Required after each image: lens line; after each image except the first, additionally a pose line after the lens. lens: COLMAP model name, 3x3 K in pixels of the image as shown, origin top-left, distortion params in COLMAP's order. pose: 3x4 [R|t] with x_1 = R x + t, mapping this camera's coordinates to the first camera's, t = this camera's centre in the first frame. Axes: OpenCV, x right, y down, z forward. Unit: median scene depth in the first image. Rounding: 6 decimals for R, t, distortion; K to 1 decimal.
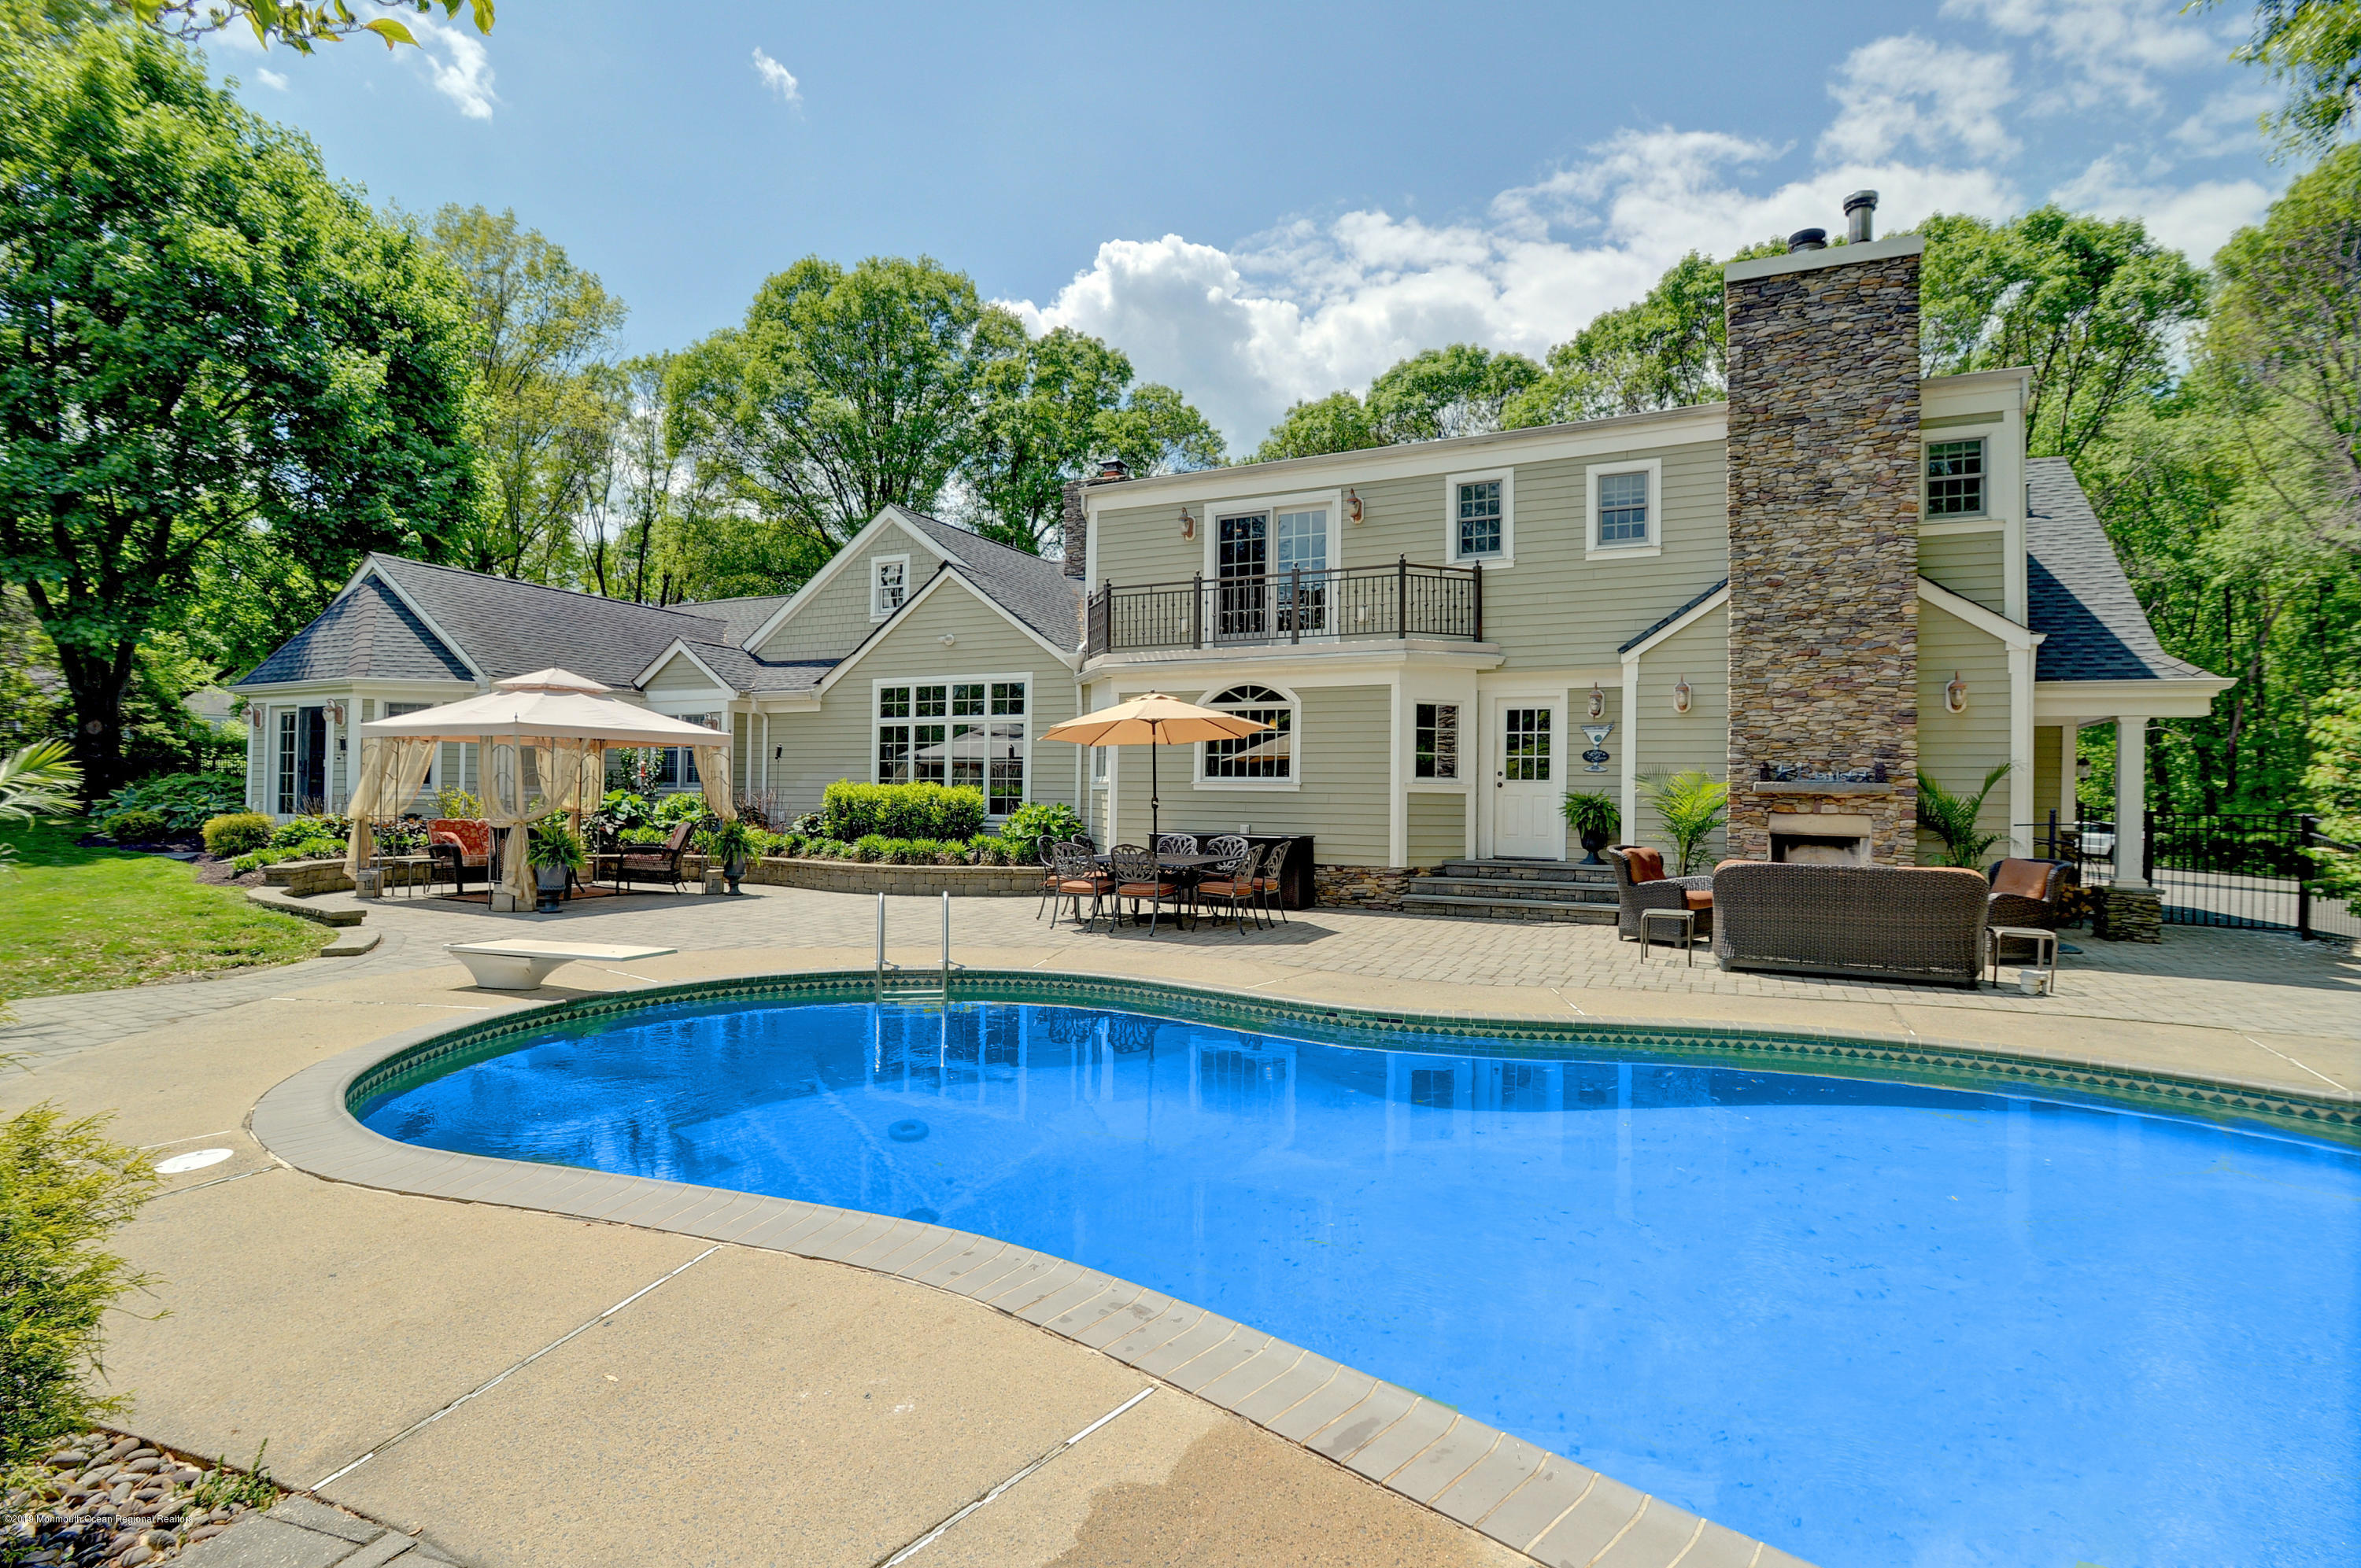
lens RADIAL K [[1142.0, 0, 1186.7], [0, 1142.0, 782.3], [0, 0, 1]] dist [-0.021598, 0.001548]
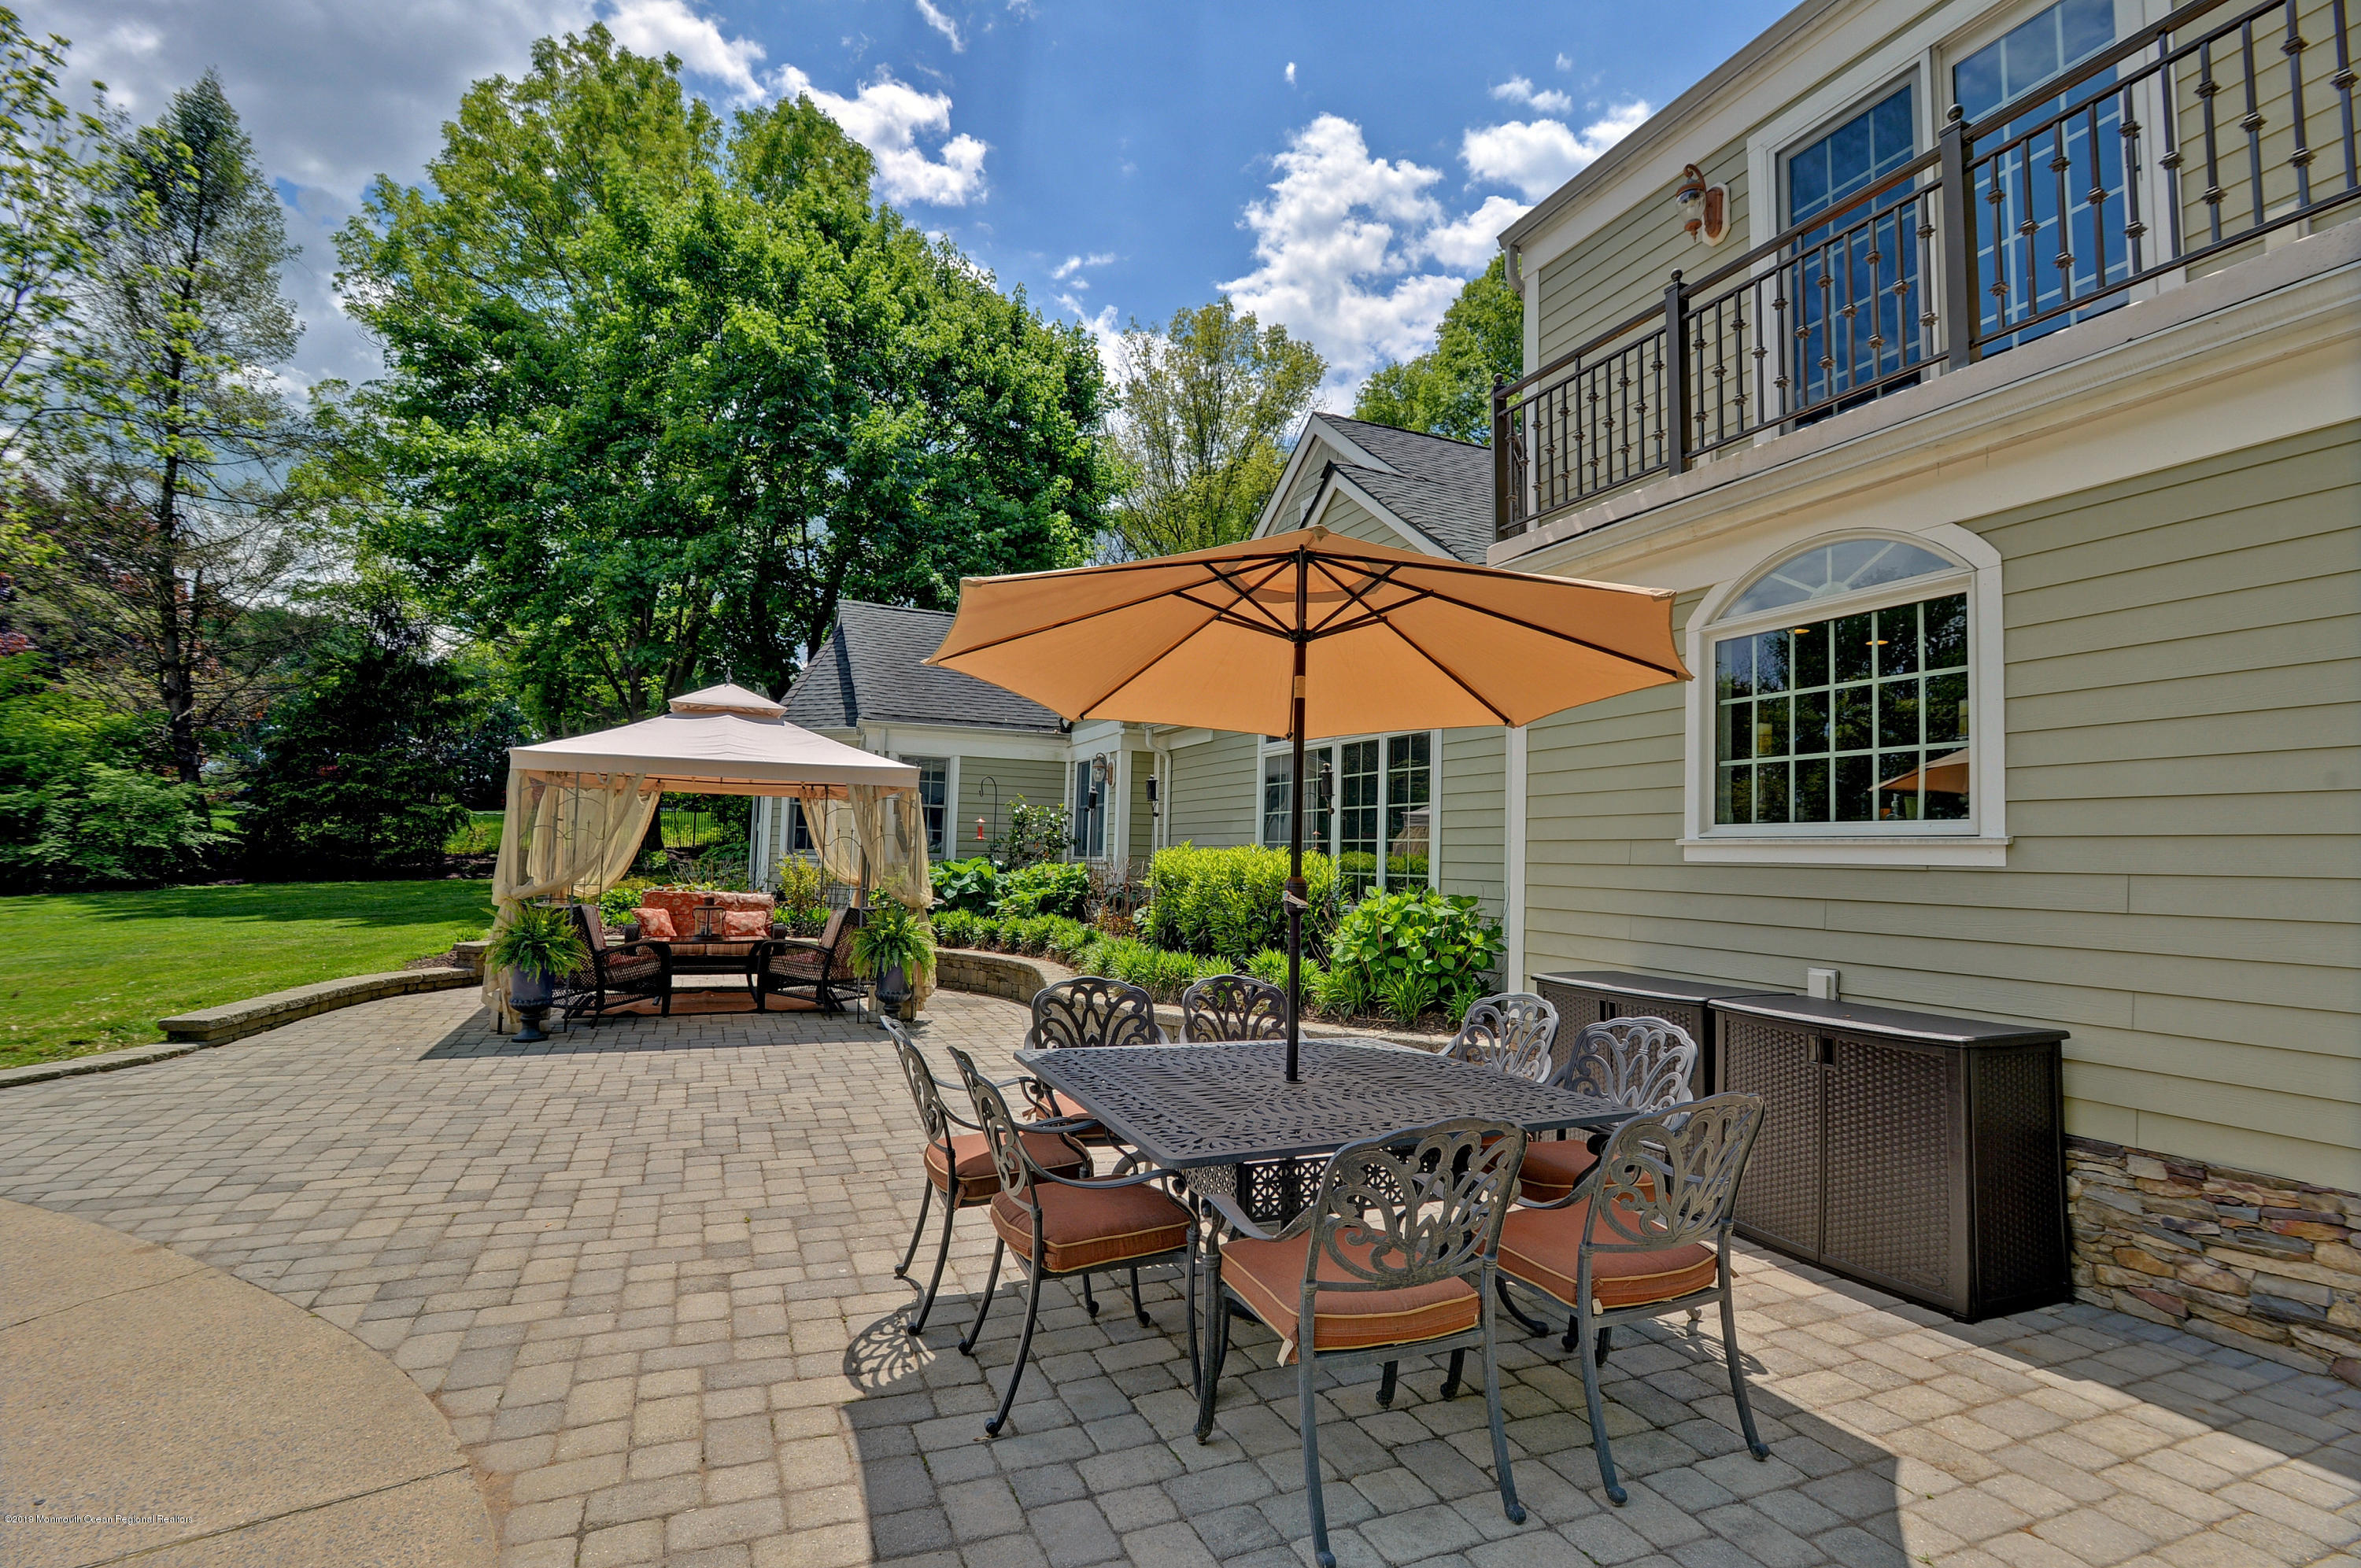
lens RADIAL K [[1142.0, 0, 1190.4], [0, 1142.0, 783.1], [0, 0, 1]] dist [-0.021598, 0.001548]
pose [[0.754211, -0.036916, -0.655594, 0.132645], [-0.007961, 0.997831, -0.065346, 0.007091], [0.656584, 0.054503, 0.752281, 0.660391]]
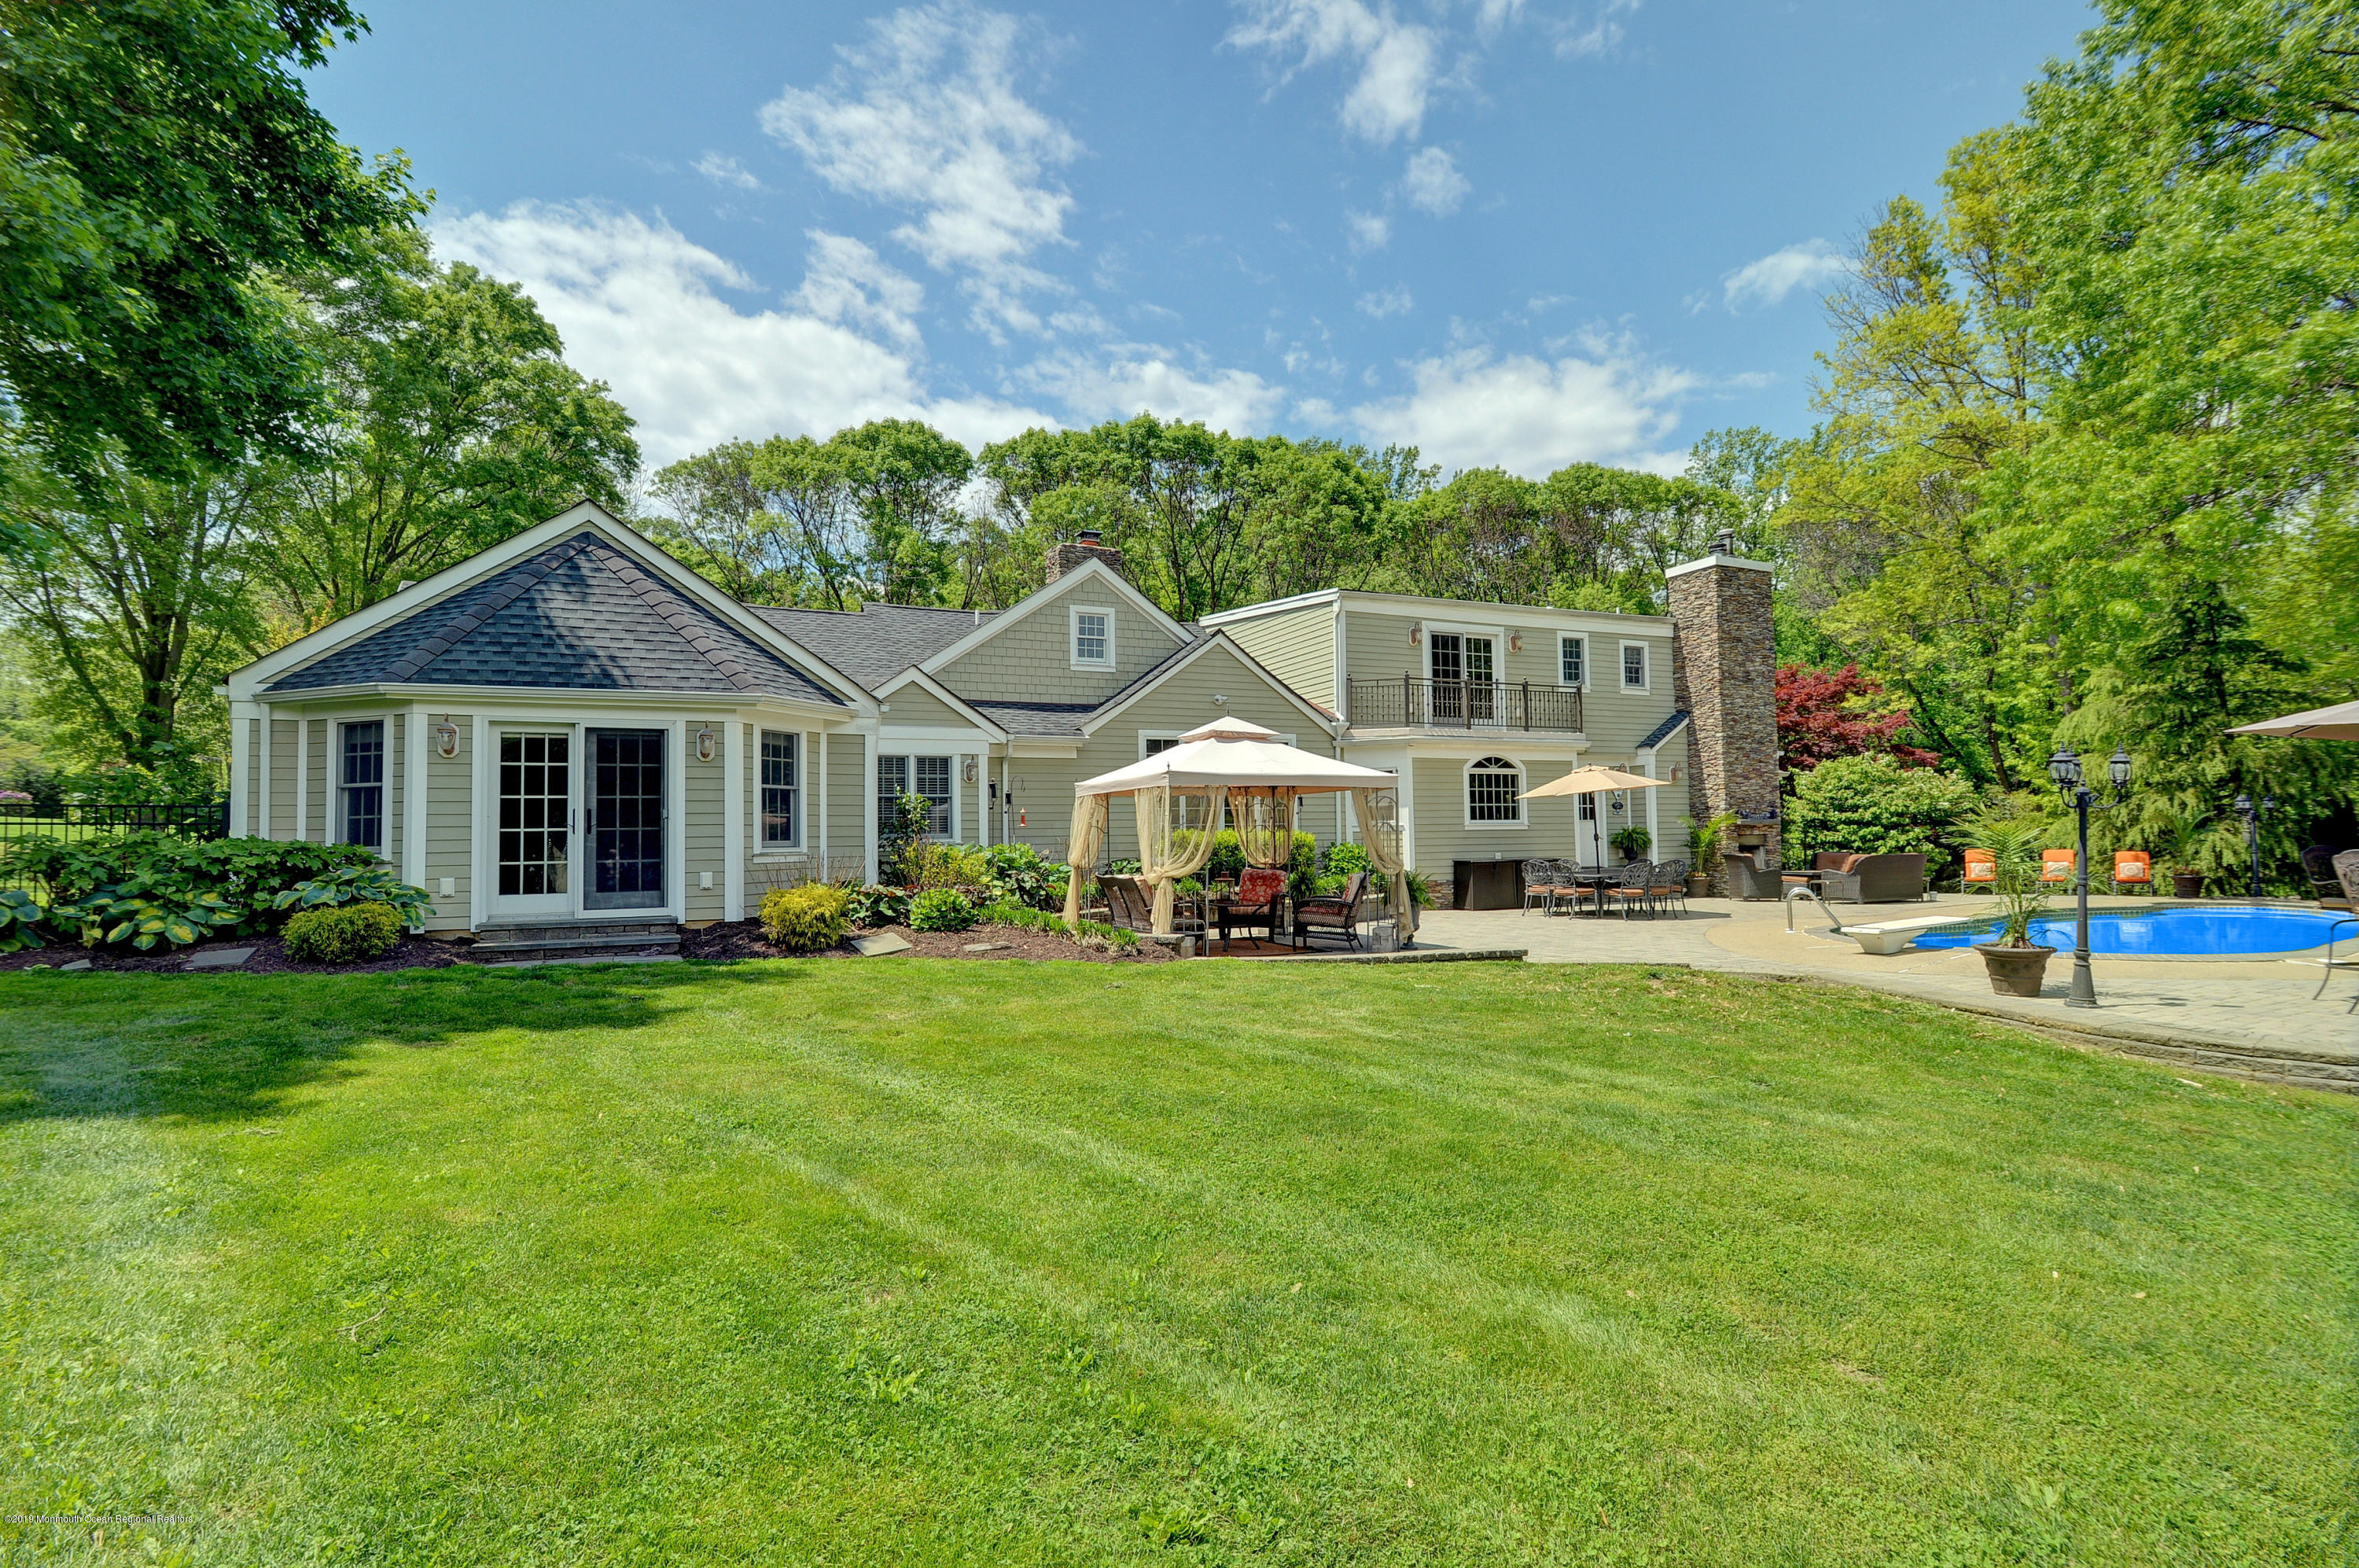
lens RADIAL K [[1141.2, 0, 1188.4], [0, 1141.2, 796.2], [0, 0, 1]] dist [-0.021598, 0.001548]
pose [[0.630775, 0.007827, 0.775926, -1.365137], [0.014577, 0.999653, -0.021935, -0.009040], [-0.775829, 0.025147, 0.630442, 0.406089]]
